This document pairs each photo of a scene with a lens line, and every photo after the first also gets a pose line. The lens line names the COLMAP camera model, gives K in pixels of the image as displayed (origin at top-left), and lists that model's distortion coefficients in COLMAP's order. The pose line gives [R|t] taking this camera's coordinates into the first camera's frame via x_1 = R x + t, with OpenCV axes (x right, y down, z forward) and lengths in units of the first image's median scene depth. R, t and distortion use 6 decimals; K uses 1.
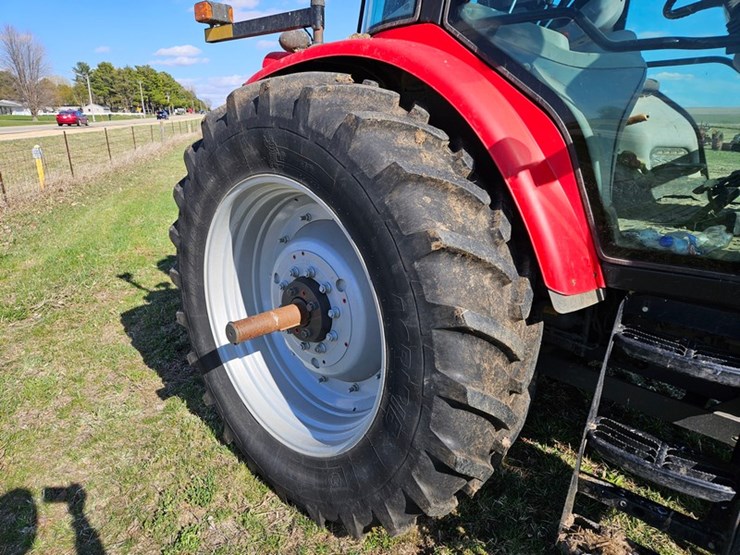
lens RADIAL K [[488.1, 0, 367.0], [0, 488.1, 274.2], [0, 0, 1]] dist [0.055945, -0.040581]
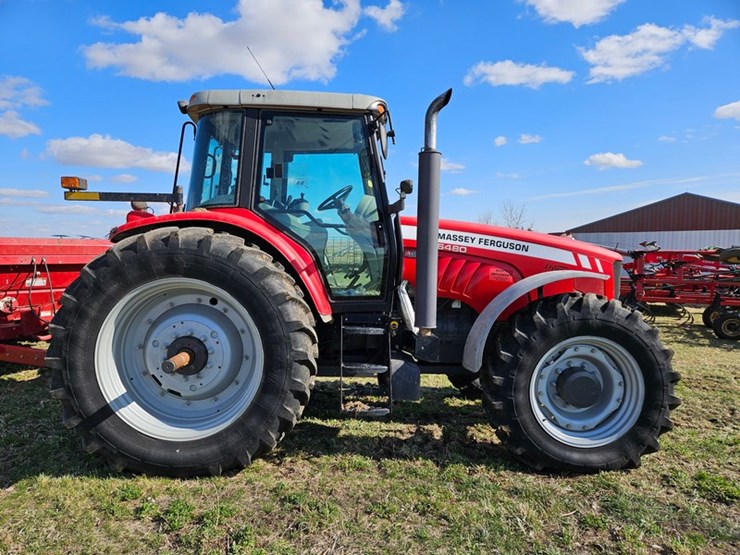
lens RADIAL K [[498.9, 0, 373.0], [0, 498.9, 275.8], [0, 0, 1]] dist [0.041301, -0.003350]
pose [[0.692046, -0.040495, 0.720716, -0.874104], [0.215226, 0.964589, -0.152467, 0.198433], [-0.689021, 0.260631, 0.676256, -0.664354]]
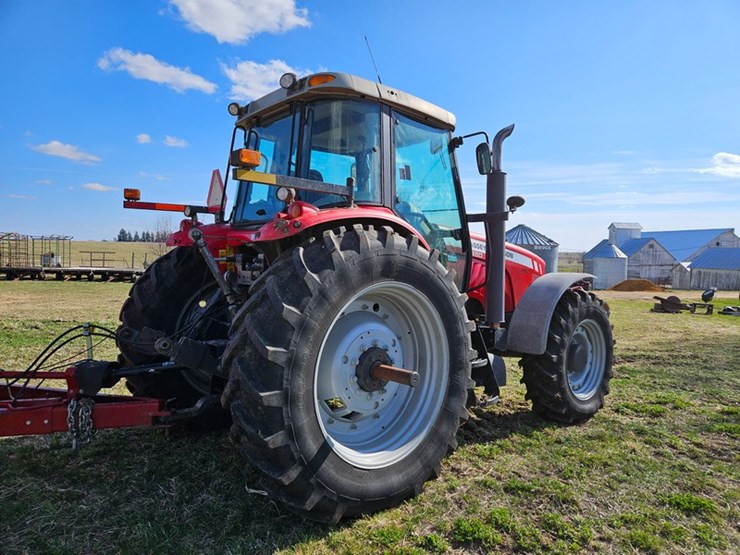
lens RADIAL K [[498.9, 0, 373.0], [0, 498.9, 275.8], [0, 0, 1]] dist [0.041301, -0.003350]
pose [[0.056277, -0.033828, 0.997842, -1.563359], [0.275756, 0.961077, 0.017030, -0.223327], [-0.959579, 0.274203, 0.063415, 0.786554]]
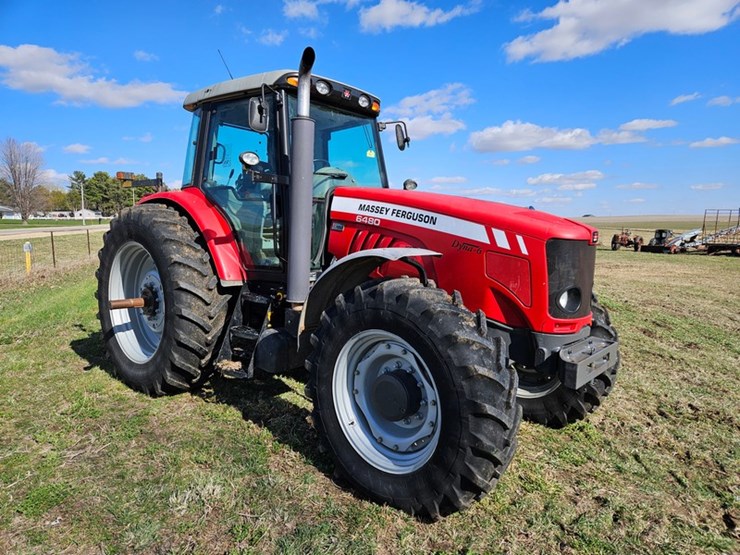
lens RADIAL K [[498.9, 0, 373.0], [0, 498.9, 275.8], [0, 0, 1]] dist [0.041301, -0.003350]
pose [[0.999503, -0.000159, 0.031529, 0.811213], [0.006458, 0.979819, -0.199780, 0.417823], [-0.030861, 0.199885, 0.979333, -1.306383]]
